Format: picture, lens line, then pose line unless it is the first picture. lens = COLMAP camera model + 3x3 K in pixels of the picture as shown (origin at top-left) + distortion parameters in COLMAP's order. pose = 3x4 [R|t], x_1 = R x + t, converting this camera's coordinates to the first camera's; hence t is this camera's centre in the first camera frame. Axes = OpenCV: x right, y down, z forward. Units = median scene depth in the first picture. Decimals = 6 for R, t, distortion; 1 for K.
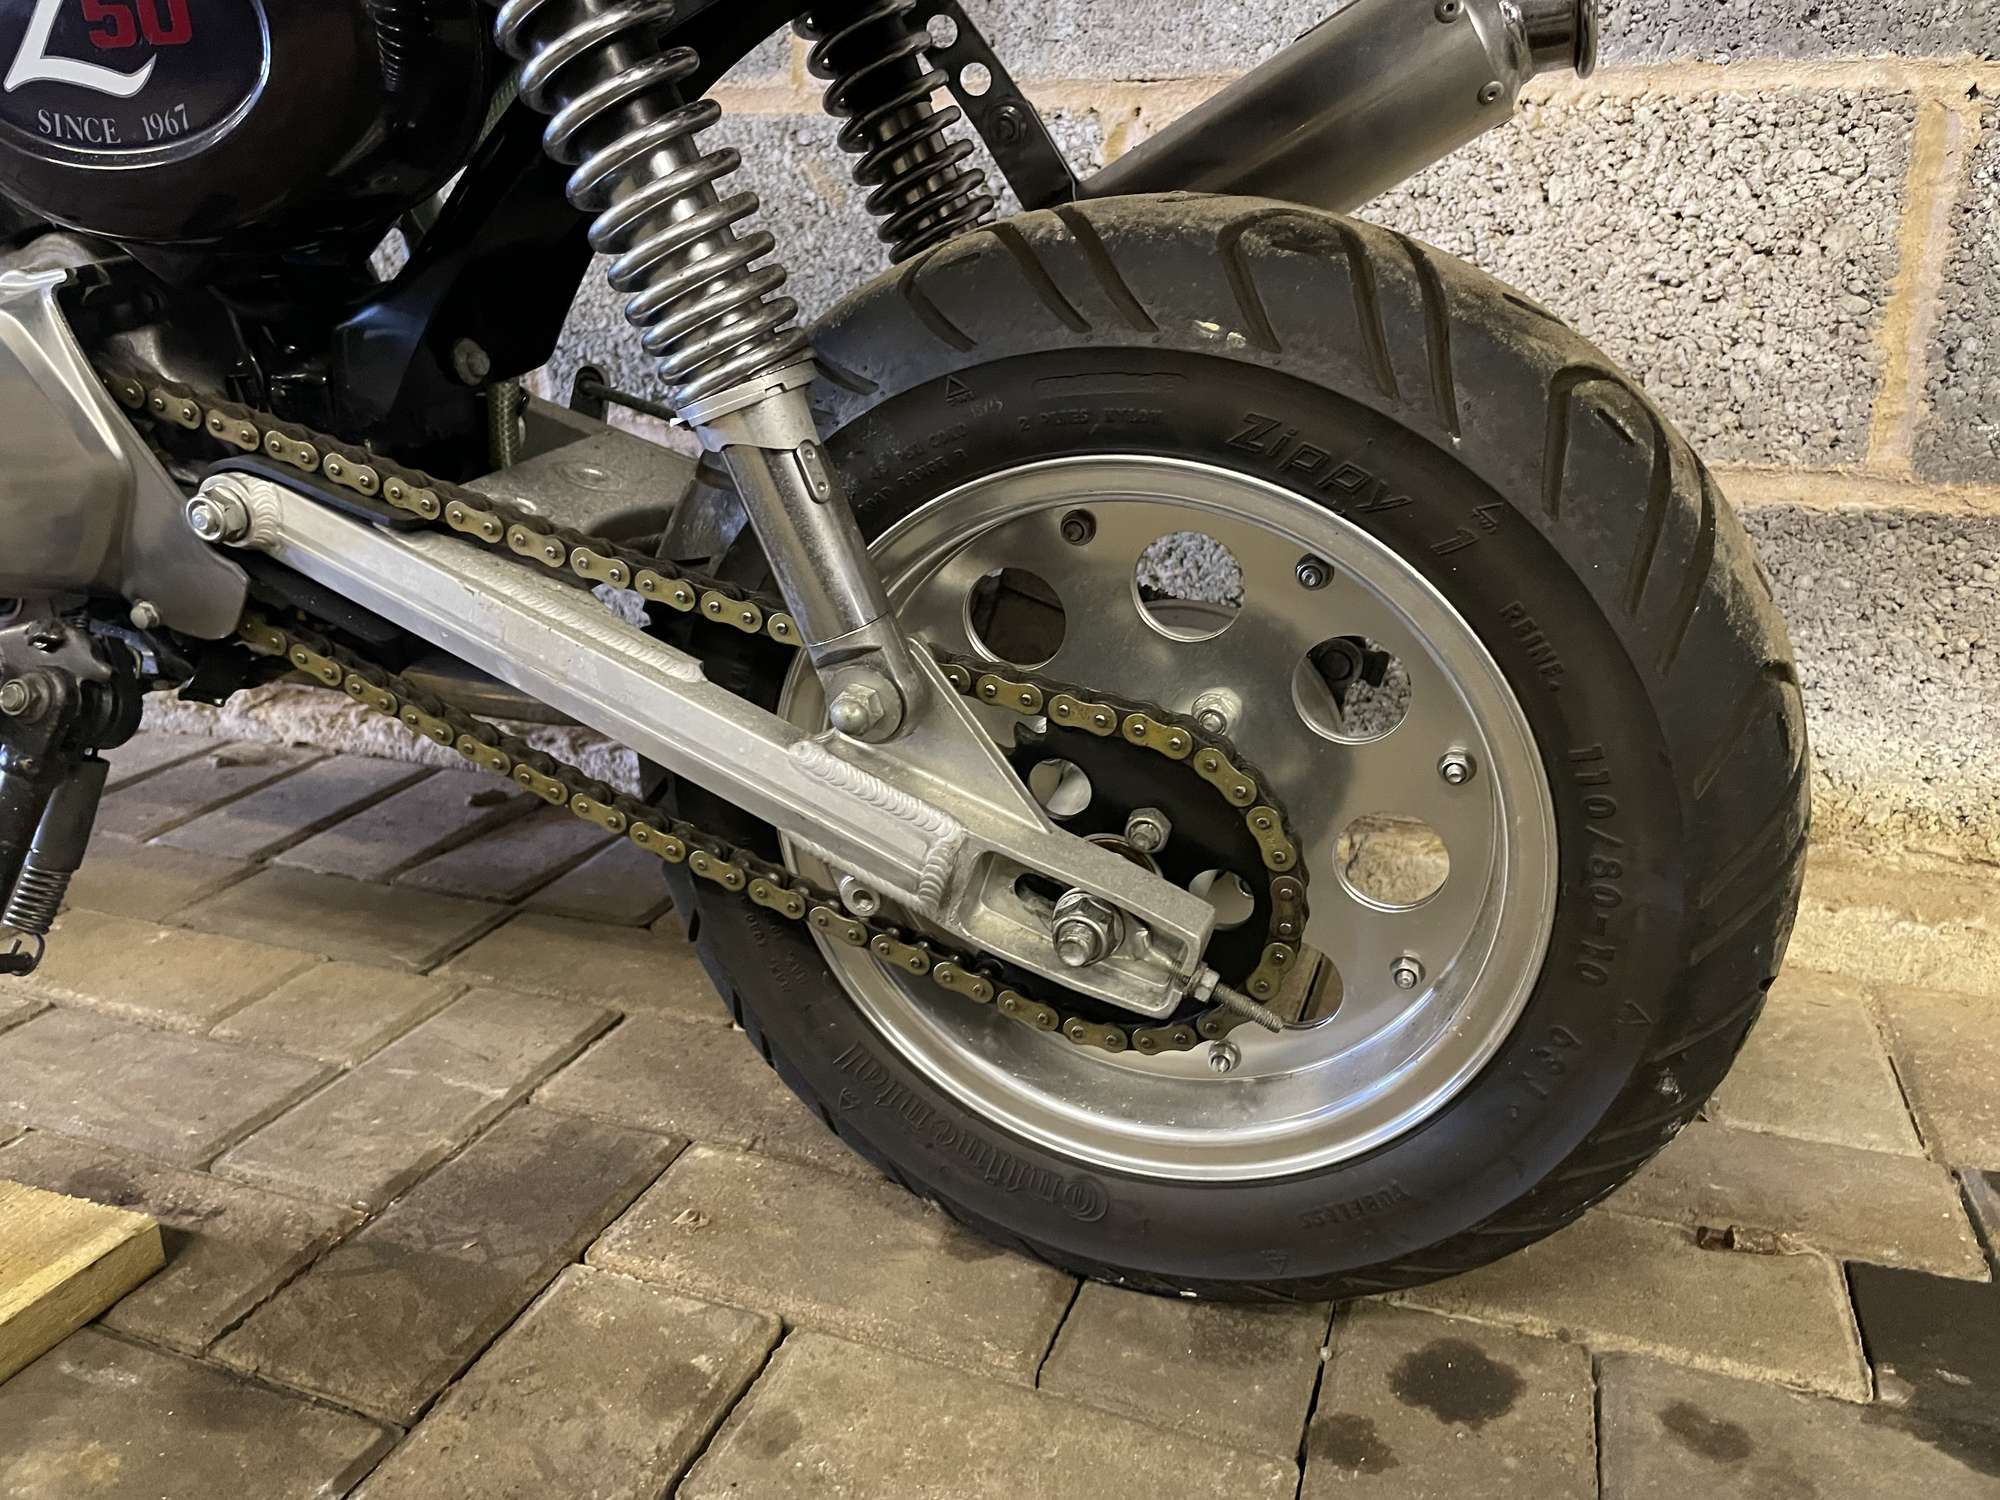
lens RADIAL K [[1548.9, 0, 990.3], [0, 1548.9, 730.2], [0, 0, 1]] dist [0.078988, -0.124587]
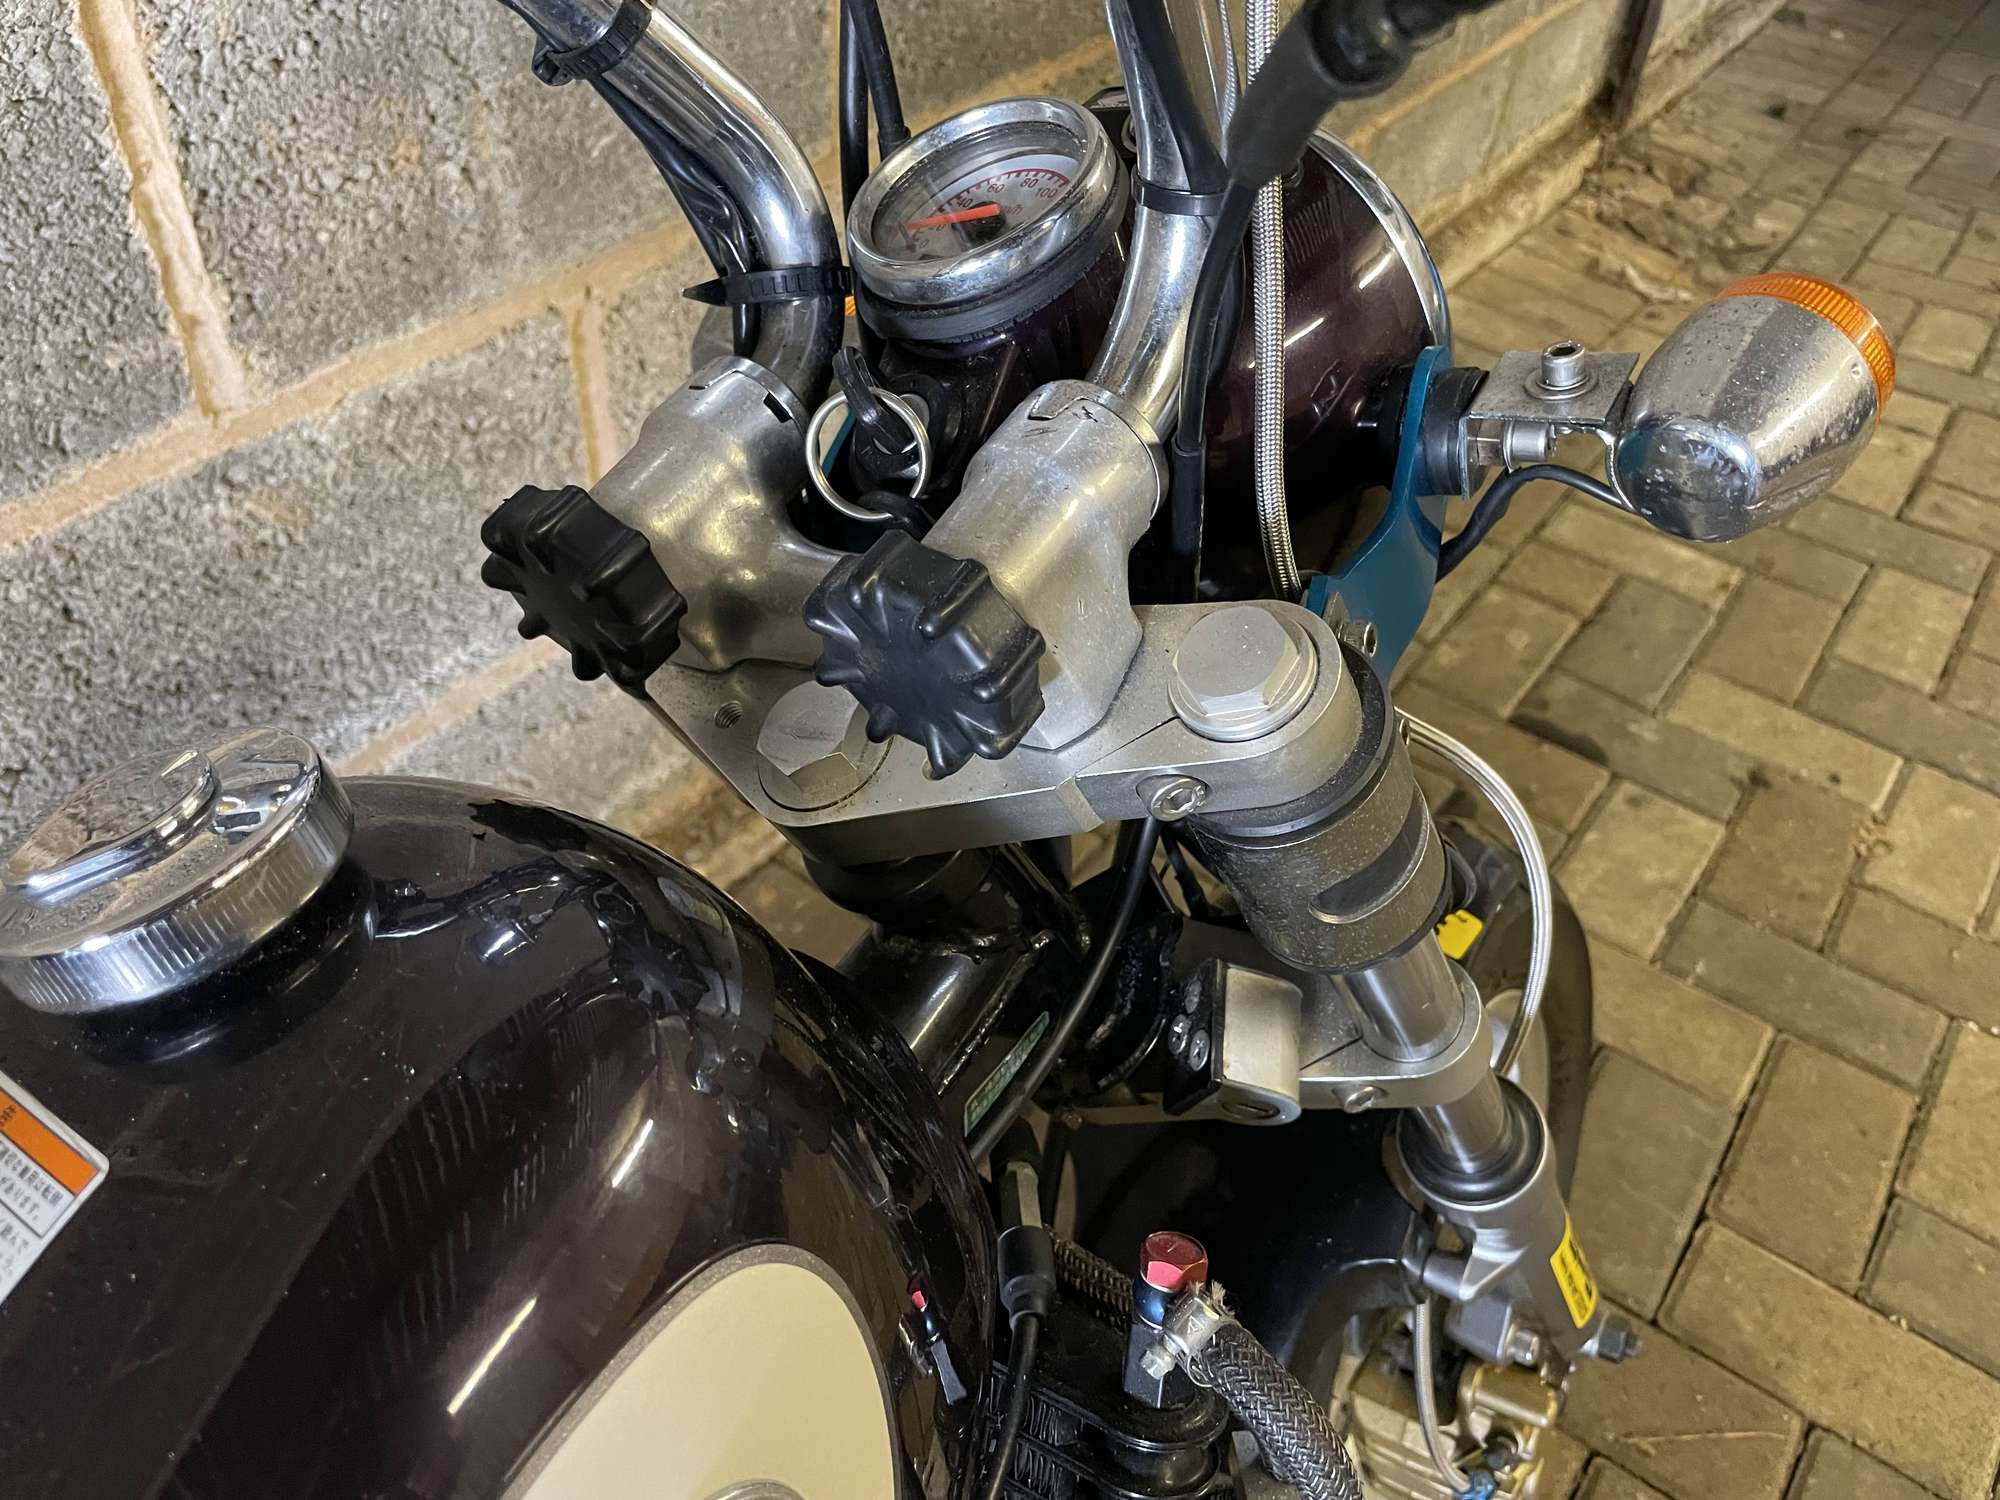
lens RADIAL K [[1548.9, 0, 983.9], [0, 1548.9, 760.2], [0, 0, 1]] dist [0.078988, -0.124587]
pose [[0.288666, -0.636925, 0.714842, -0.730353], [0.239651, 0.770925, 0.590120, -0.730599], [-0.926952, 0.000965, 0.375180, 0.481345]]
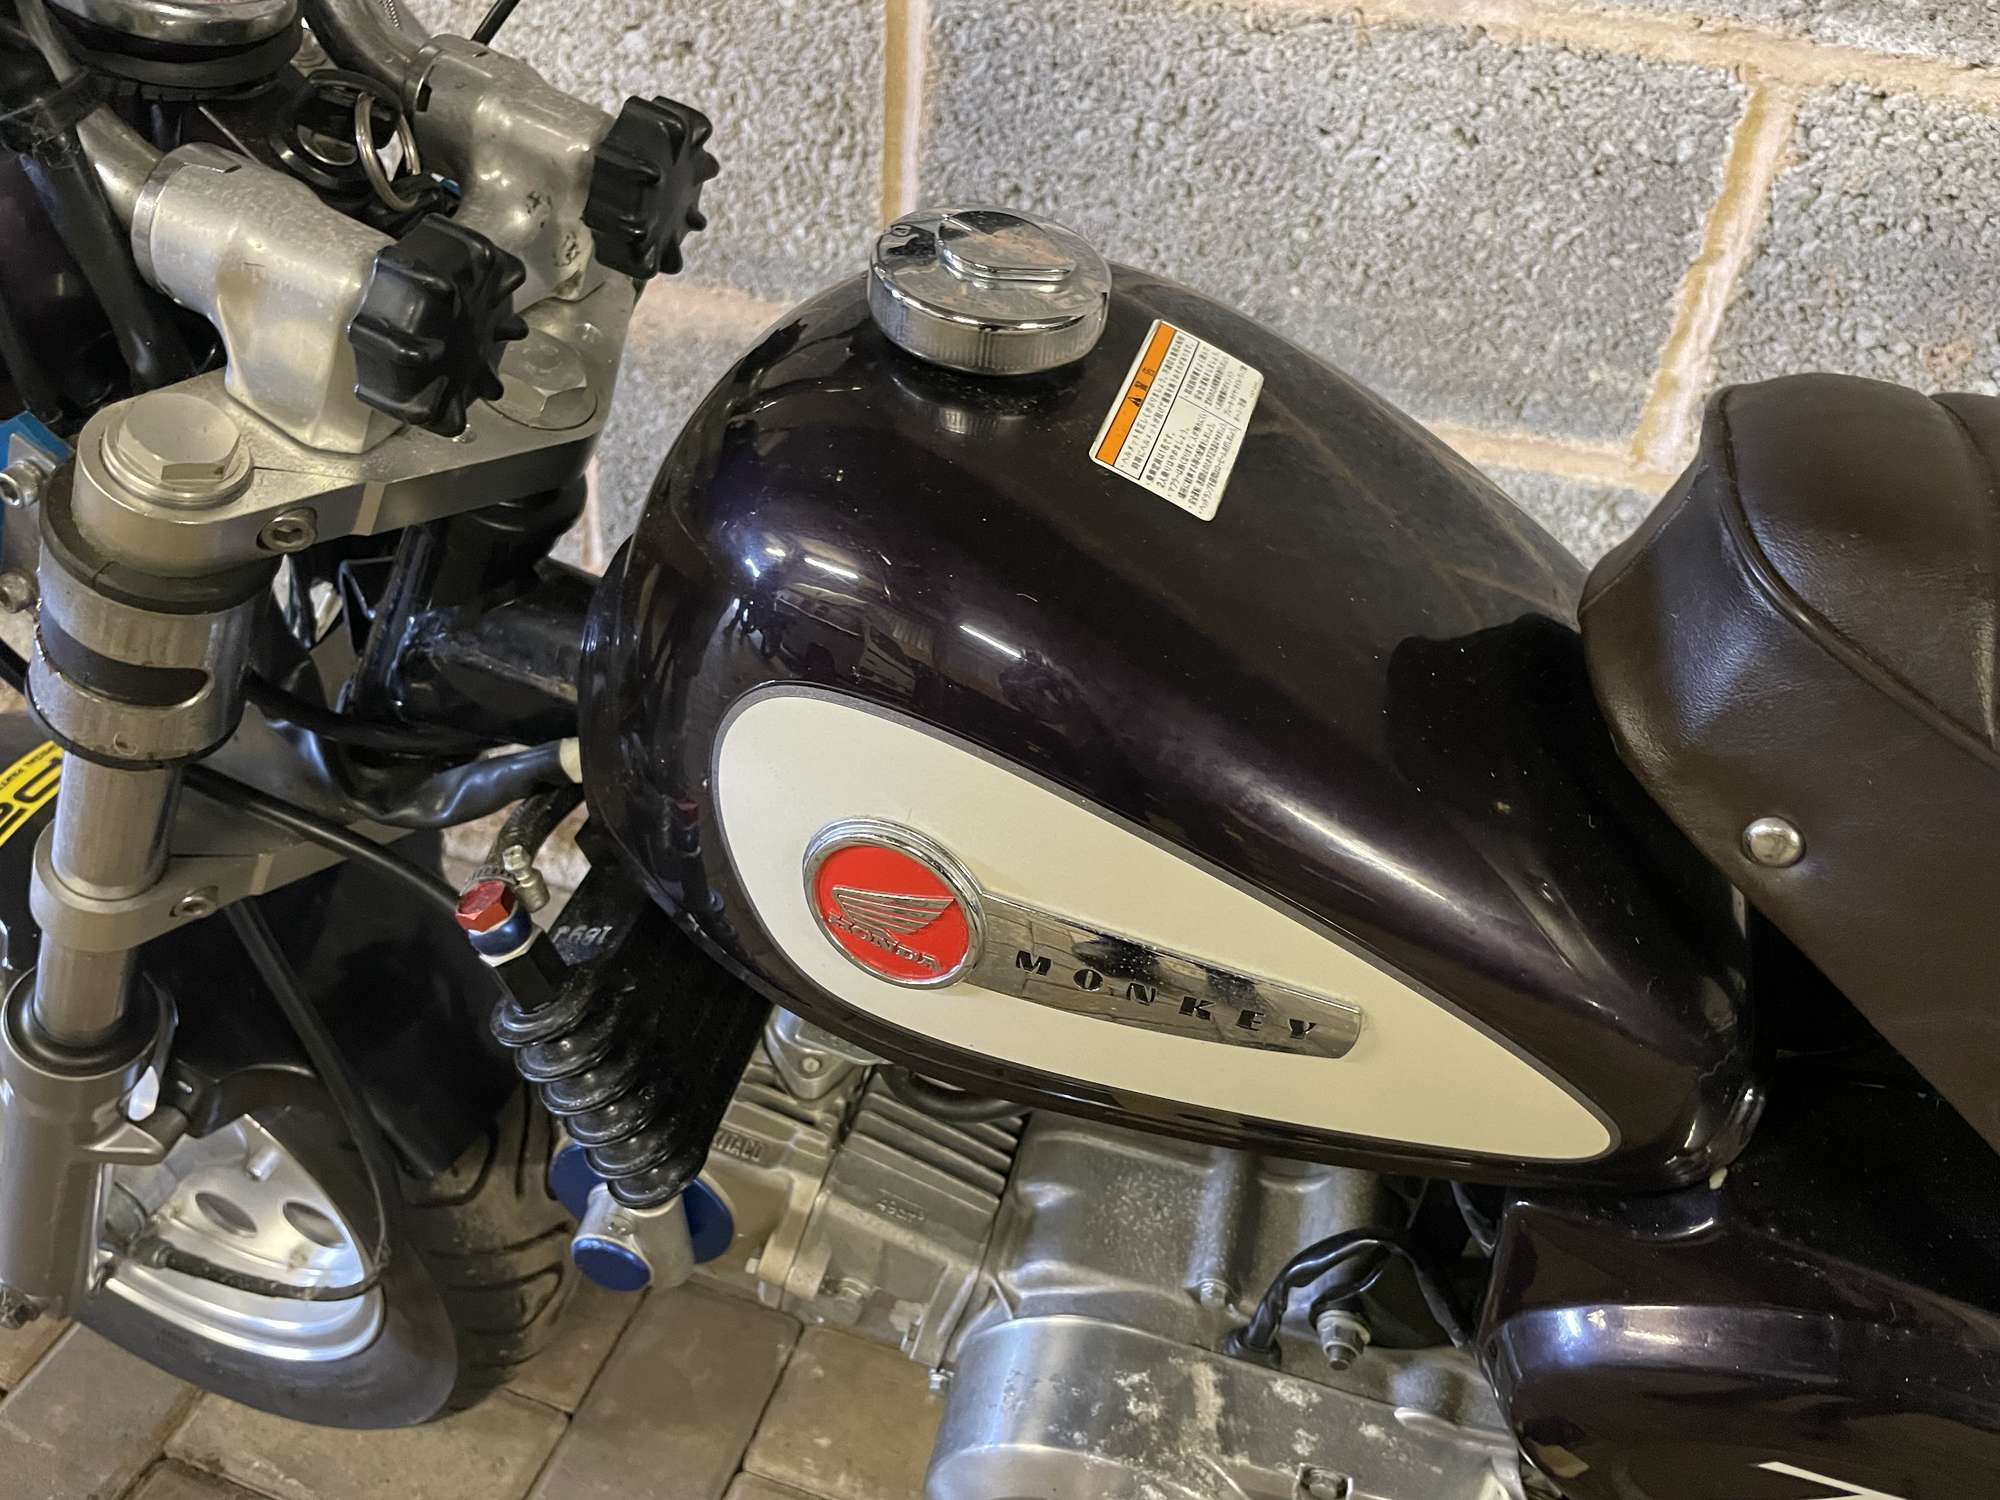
lens RADIAL K [[1548.9, 0, 1003.2], [0, 1548.9, 749.2], [0, 0, 1]] dist [0.078988, -0.124587]
pose [[0.995699, 0.032809, 0.086638, -0.621391], [-0.057851, 0.950637, 0.304864, -0.584507], [-0.072359, -0.308565, 0.948447, 0.201261]]
